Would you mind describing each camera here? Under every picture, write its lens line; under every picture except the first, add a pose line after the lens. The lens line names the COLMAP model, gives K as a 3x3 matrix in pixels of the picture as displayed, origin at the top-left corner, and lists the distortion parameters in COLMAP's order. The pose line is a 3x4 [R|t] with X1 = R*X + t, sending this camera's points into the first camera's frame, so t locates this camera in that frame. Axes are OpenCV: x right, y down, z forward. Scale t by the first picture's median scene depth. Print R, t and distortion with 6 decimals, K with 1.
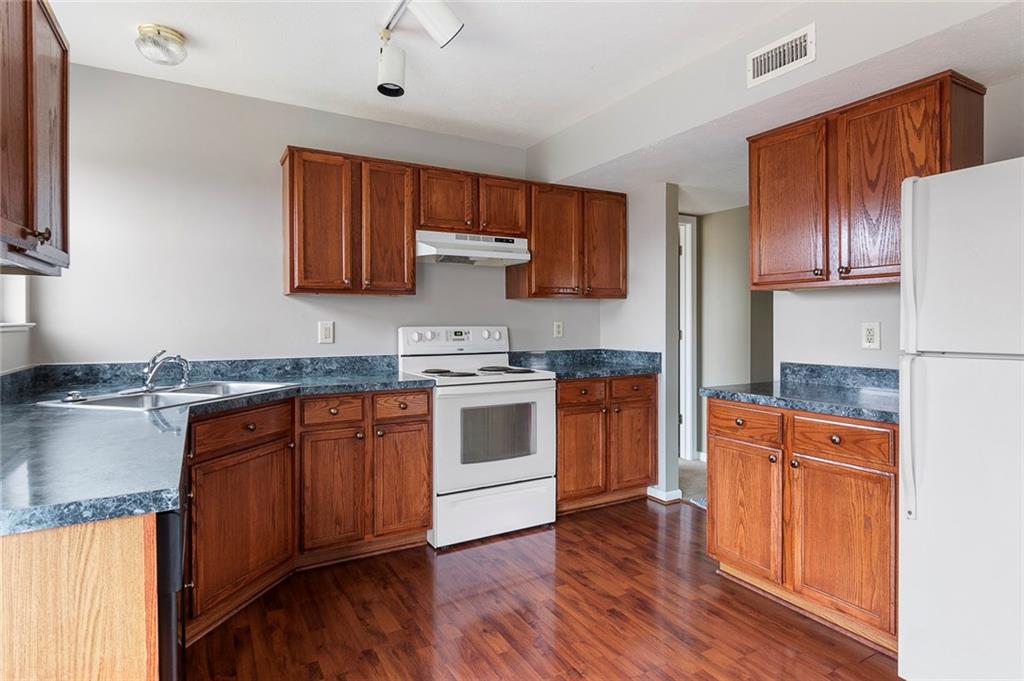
lens RADIAL K [[547.9, 0, 492.5], [0, 547.9, 323.1], [0, 0, 1]] dist [0.005714, 0.004240]
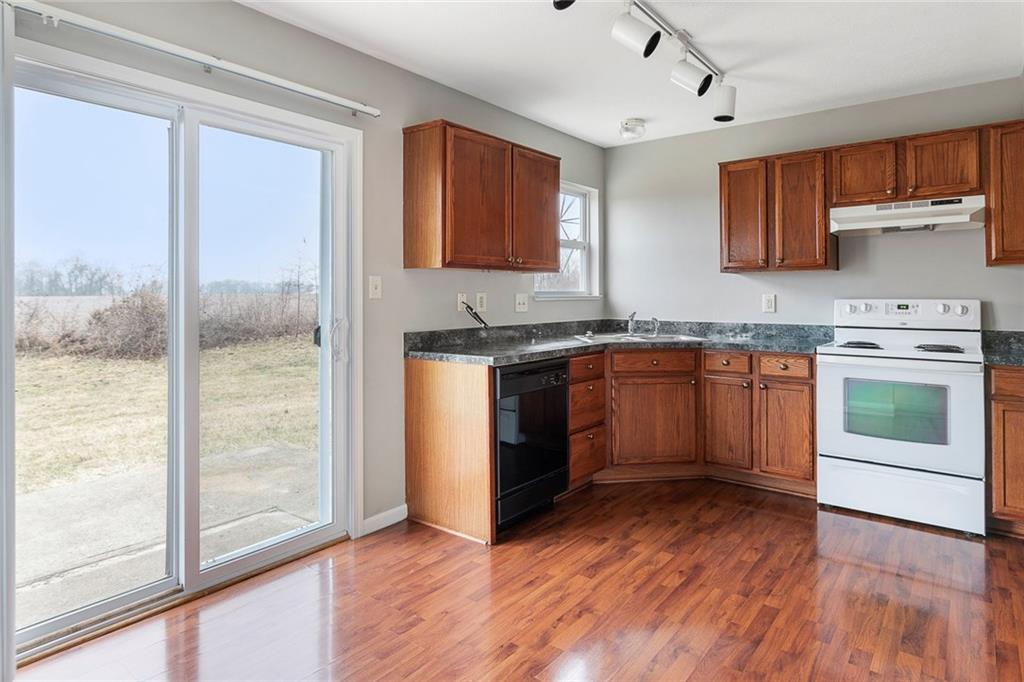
lens RADIAL K [[547.9, 0, 540.8], [0, 547.9, 295.7], [0, 0, 1]] dist [0.005714, 0.004240]
pose [[0.423276, -0.001045, -0.906000, 0.616619], [-0.002786, 0.999993, -0.002455, 0.004475], [0.905996, 0.003563, 0.423270, 0.038407]]
